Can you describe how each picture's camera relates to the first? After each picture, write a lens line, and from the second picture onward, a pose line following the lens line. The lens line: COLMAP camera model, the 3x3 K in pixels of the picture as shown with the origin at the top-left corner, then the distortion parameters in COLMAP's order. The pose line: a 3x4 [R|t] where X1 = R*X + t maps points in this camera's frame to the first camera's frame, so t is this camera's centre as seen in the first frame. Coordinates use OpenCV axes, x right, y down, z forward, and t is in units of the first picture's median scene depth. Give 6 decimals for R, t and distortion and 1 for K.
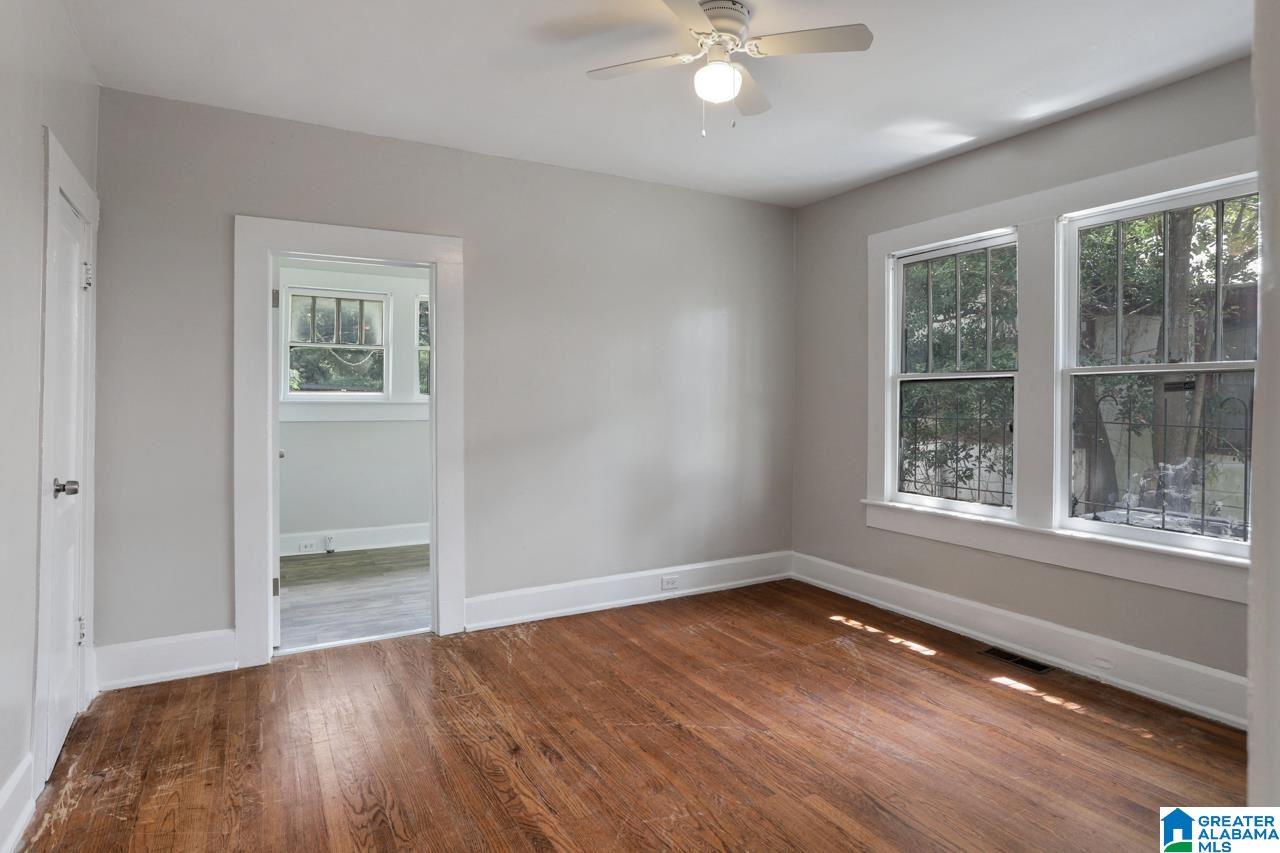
lens RADIAL K [[704.9, 0, 638.7], [0, 704.9, 406.0], [0, 0, 1]] dist [-0.008122, 0.009467]
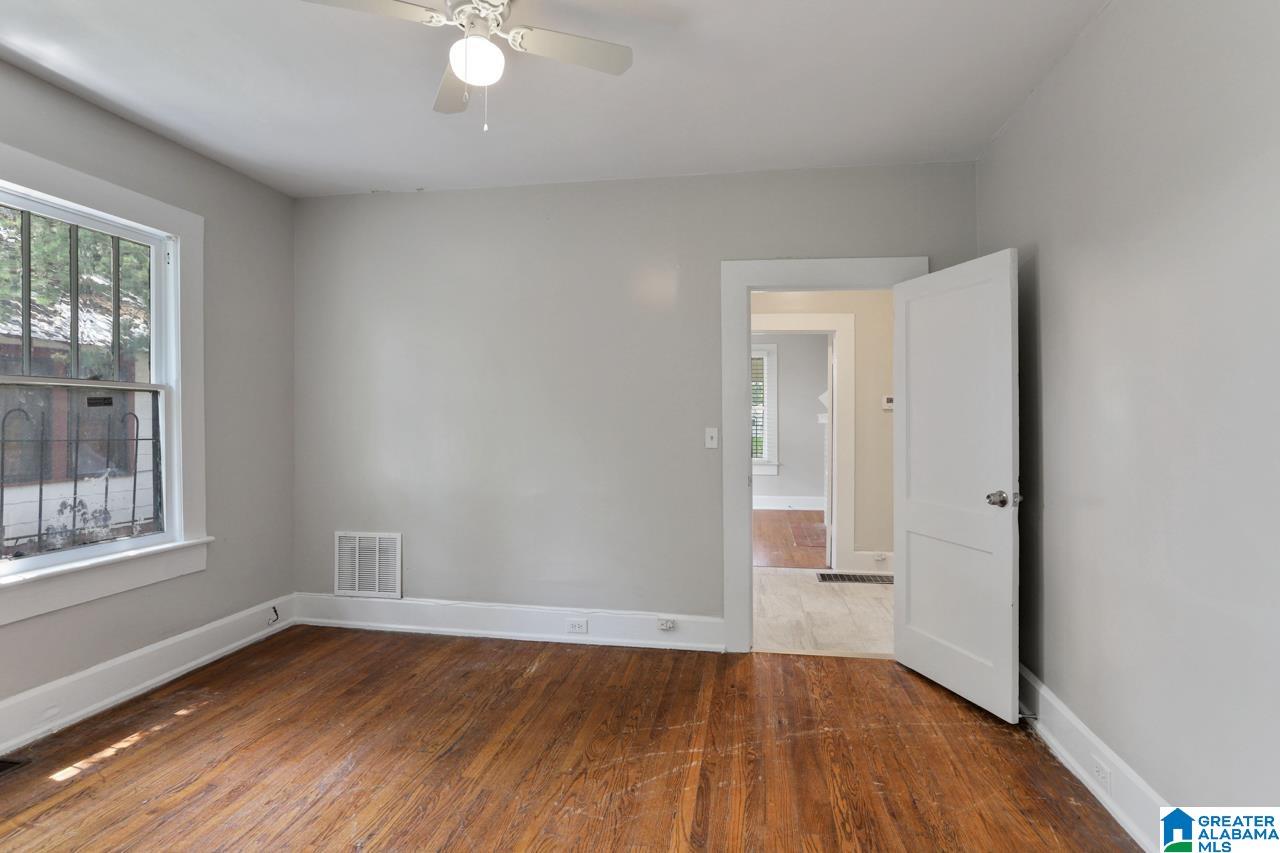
lens RADIAL K [[704.9, 0, 645.9], [0, 704.9, 420.1], [0, 0, 1]] dist [-0.008122, 0.009467]
pose [[-0.789141, -0.006831, 0.614175, -0.501884], [-0.000015, 0.999938, 0.011103, -0.012094], [-0.614213, 0.008753, -0.789092, 1.307893]]
